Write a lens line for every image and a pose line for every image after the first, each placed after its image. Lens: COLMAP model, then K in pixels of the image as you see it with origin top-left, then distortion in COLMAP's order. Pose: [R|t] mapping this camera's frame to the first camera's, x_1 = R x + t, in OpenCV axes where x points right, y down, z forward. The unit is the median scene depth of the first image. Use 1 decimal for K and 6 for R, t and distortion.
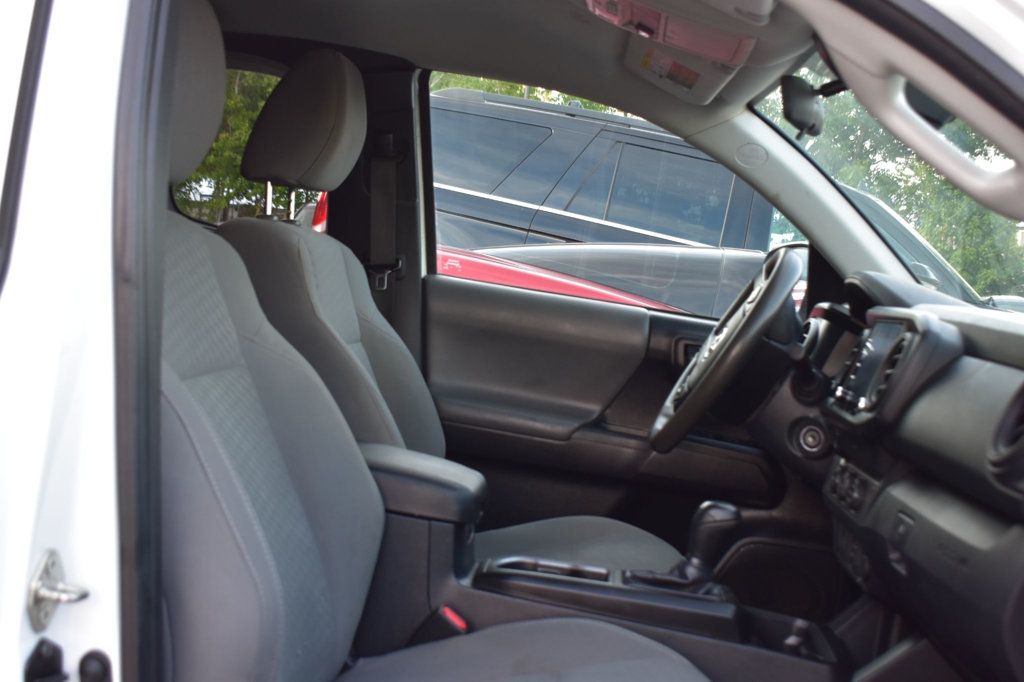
lens RADIAL K [[1327.9, 0, 512.0], [0, 1327.9, 341.0], [0, 0, 1]] dist [-0.054711, 0.037865]
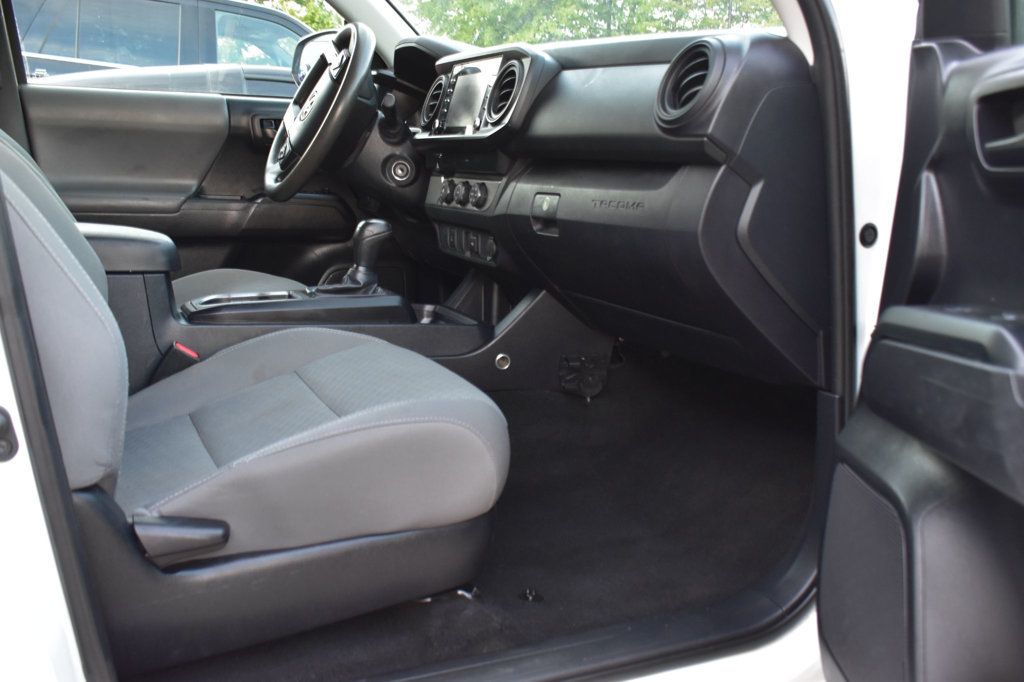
lens RADIAL K [[1000.6, 0, 512.0], [0, 1000.6, 341.0], [0, 0, 1]] dist [-0.079155, 0.011221]
pose [[0.863388, -0.207485, 0.459903, -0.160567], [0.118748, 0.969488, 0.214455, 0.039162], [-0.490367, -0.130545, 0.861683, 0.089307]]
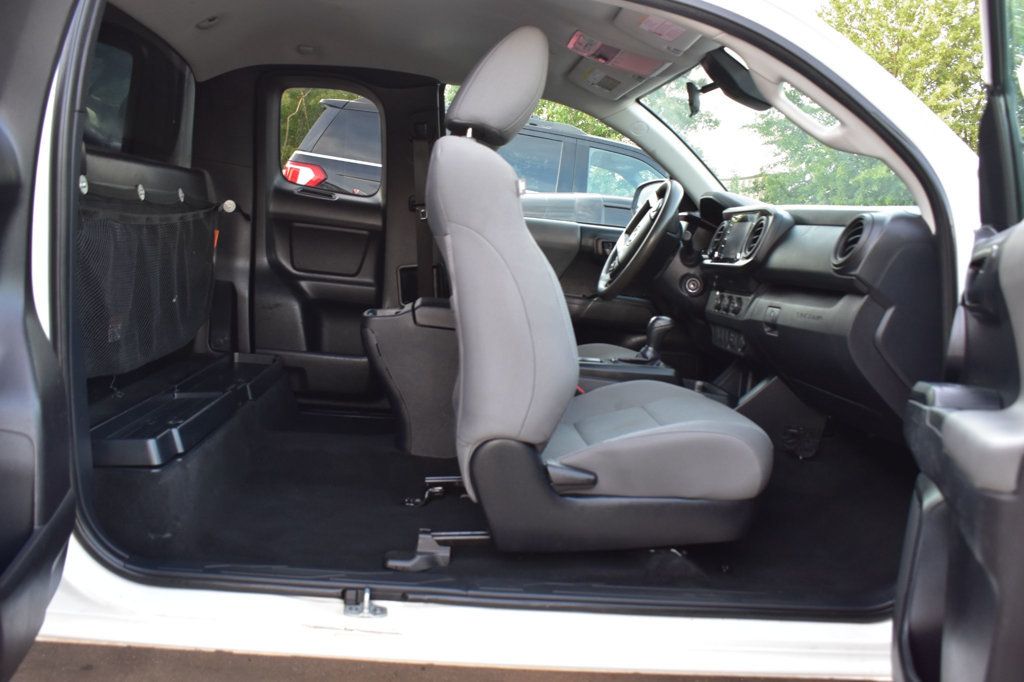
lens RADIAL K [[943.9, 0, 512.0], [0, 943.9, 341.0], [0, 0, 1]] dist [-0.084830, -0.004679]
pose [[0.986717, -0.070552, 0.146330, -0.208412], [0.059878, 0.995300, 0.076111, 0.037033], [-0.151012, -0.066338, 0.986304, -0.228652]]
